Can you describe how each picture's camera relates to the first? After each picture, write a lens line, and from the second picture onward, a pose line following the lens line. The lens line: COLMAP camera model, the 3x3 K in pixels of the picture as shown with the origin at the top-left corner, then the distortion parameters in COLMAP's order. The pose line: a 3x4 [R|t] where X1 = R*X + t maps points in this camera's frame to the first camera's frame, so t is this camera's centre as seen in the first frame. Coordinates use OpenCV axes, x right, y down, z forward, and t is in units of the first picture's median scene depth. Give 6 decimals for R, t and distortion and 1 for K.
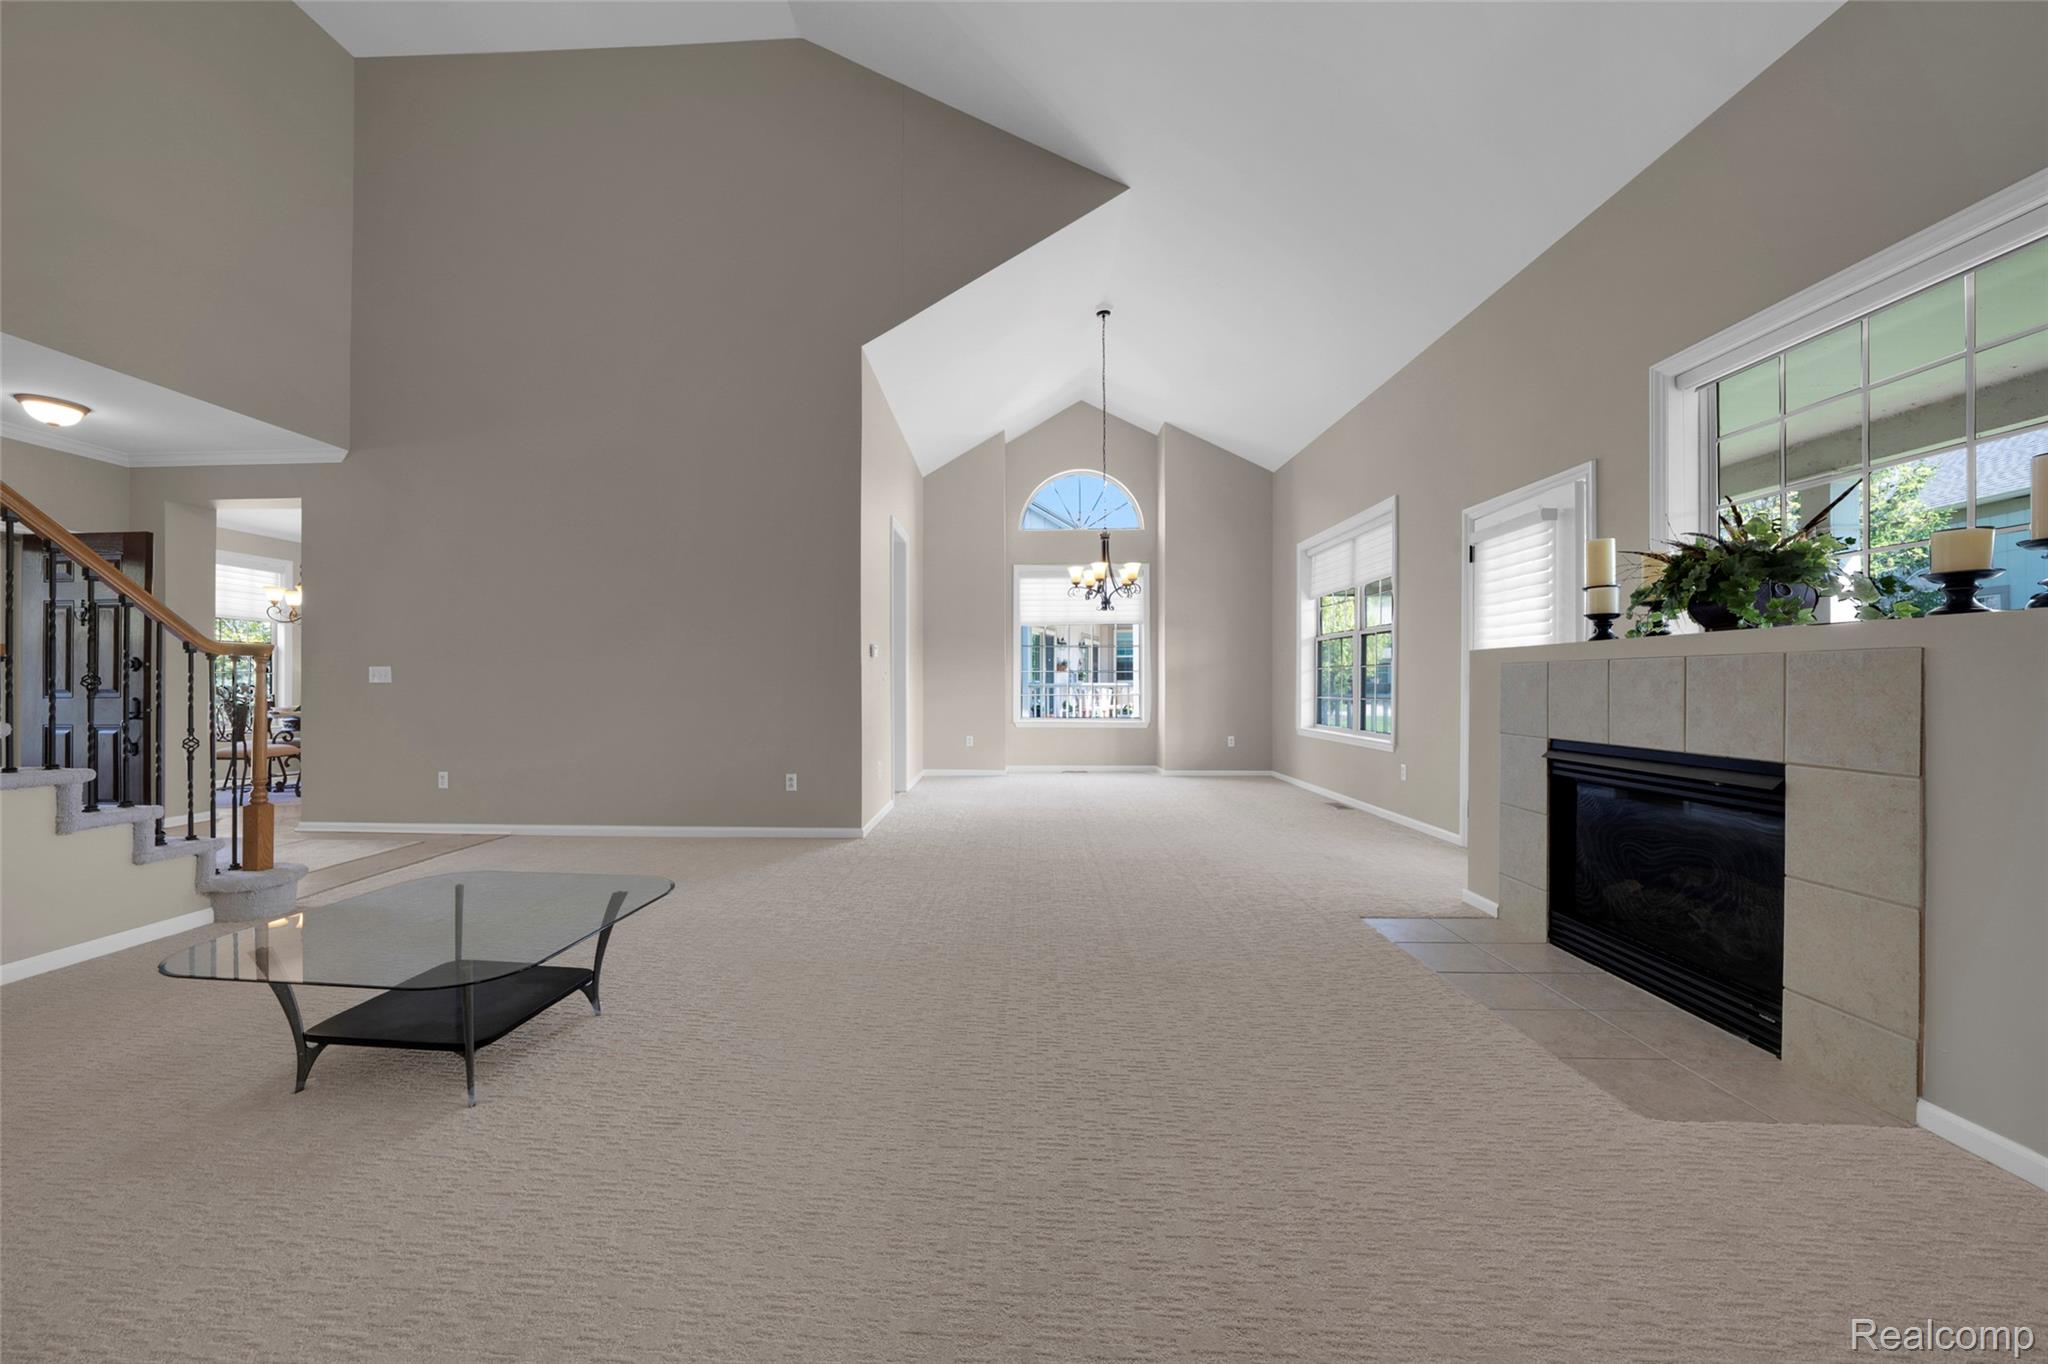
lens RADIAL K [[763.7, 0, 1018.2], [0, 763.7, 708.4], [0, 0, 1]] dist [-0.001395, -0.000079]
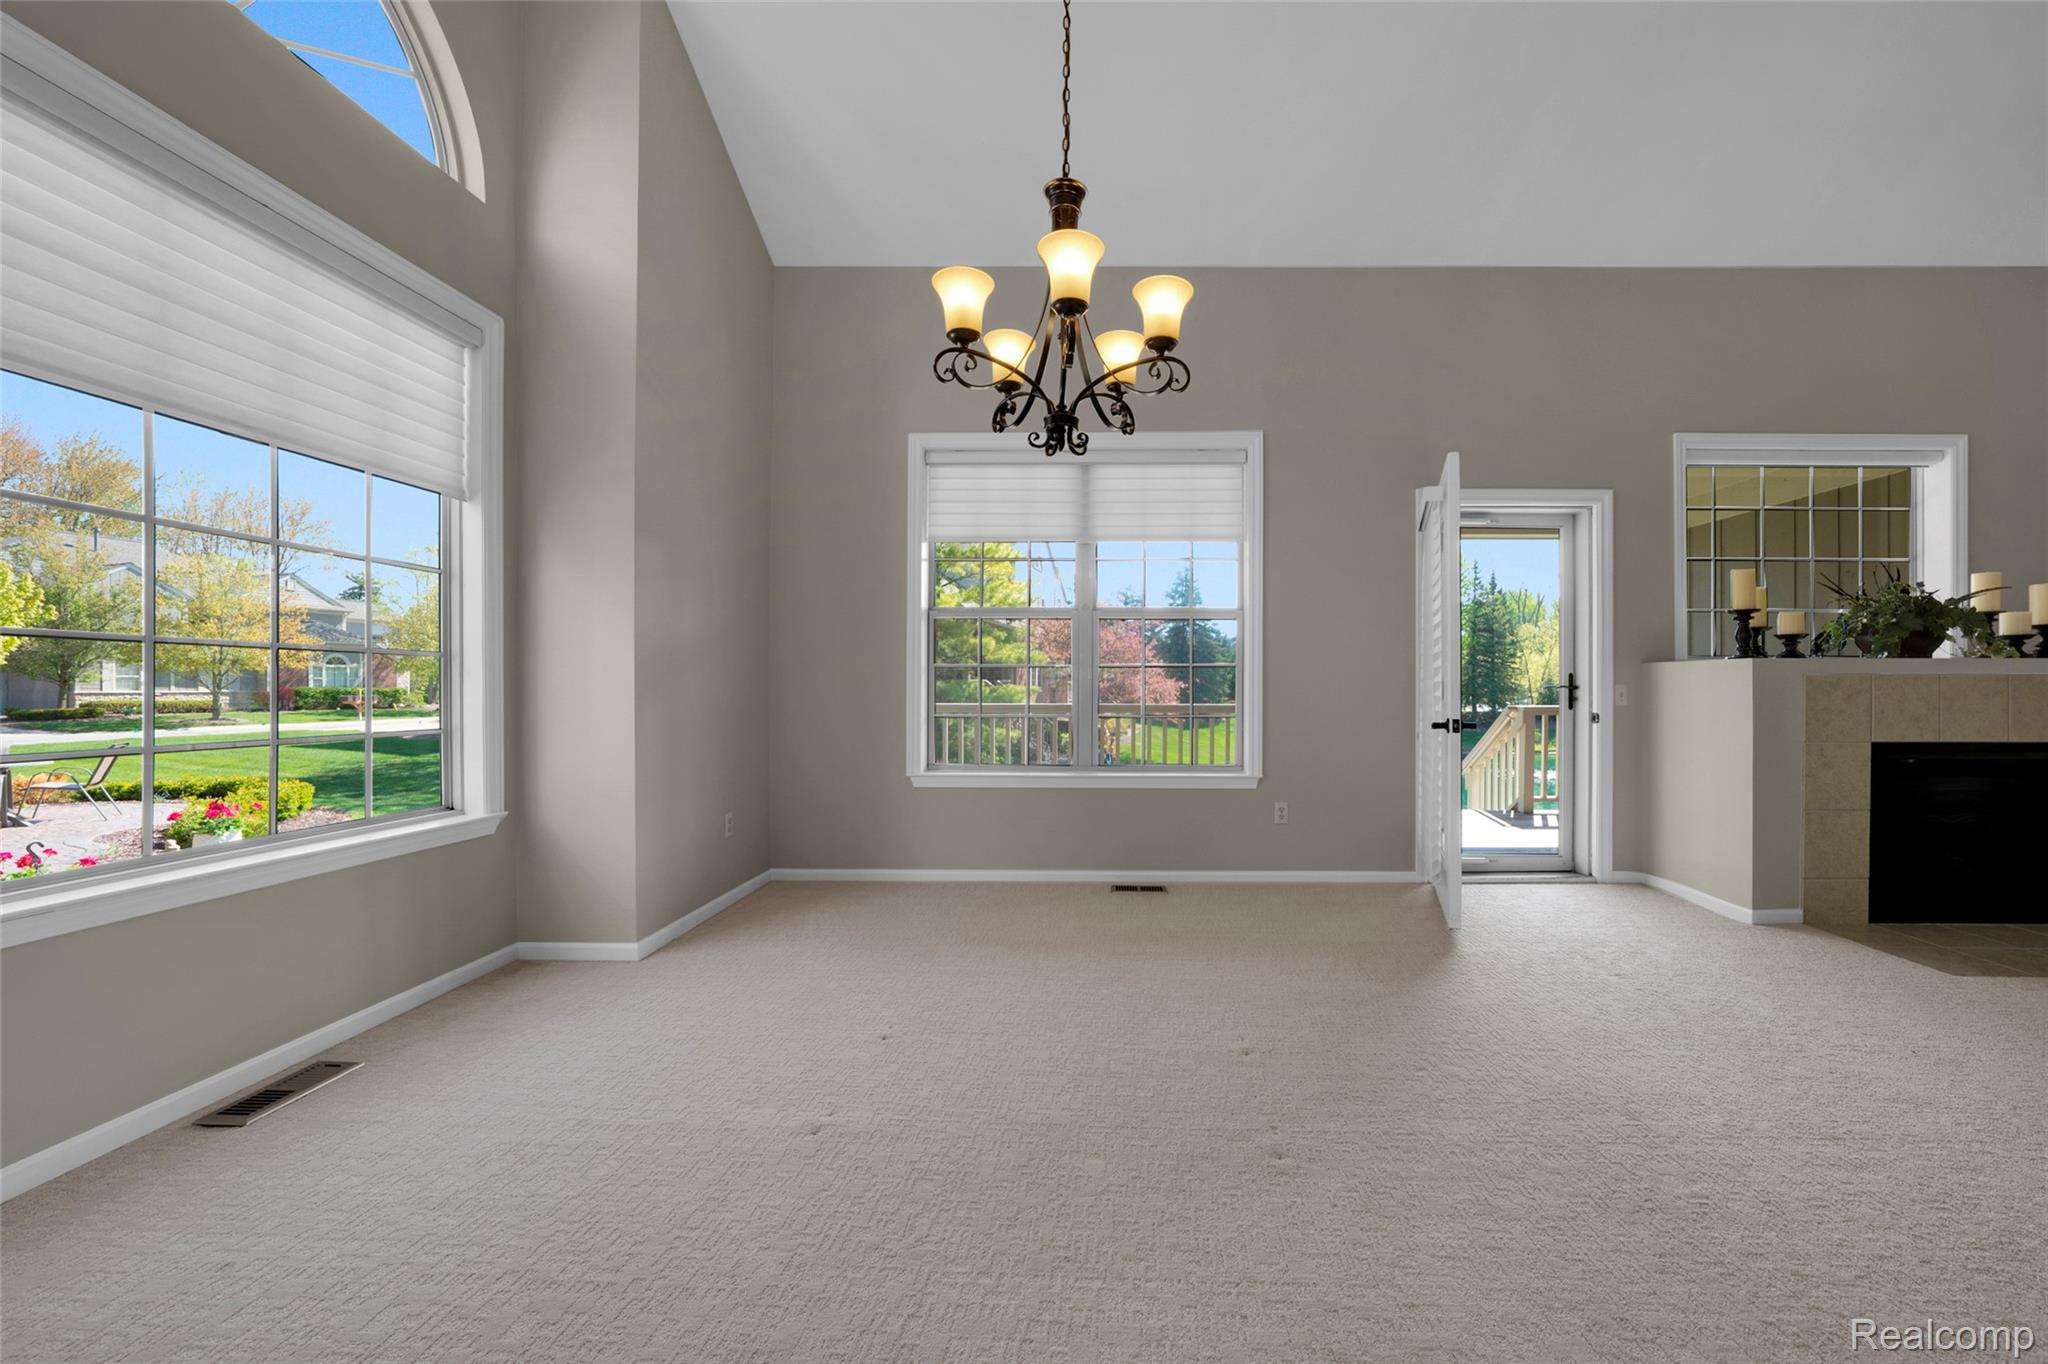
lens RADIAL K [[763.7, 0, 1018.2], [0, 763.7, 708.4], [0, 0, 1]] dist [-0.001395, -0.000079]
pose [[-0.009244, -0.001457, 0.999956, -0.385528], [0.027967, 0.999607, 0.001716, -0.042572], [-0.999566, 0.027982, -0.009199, 2.040258]]
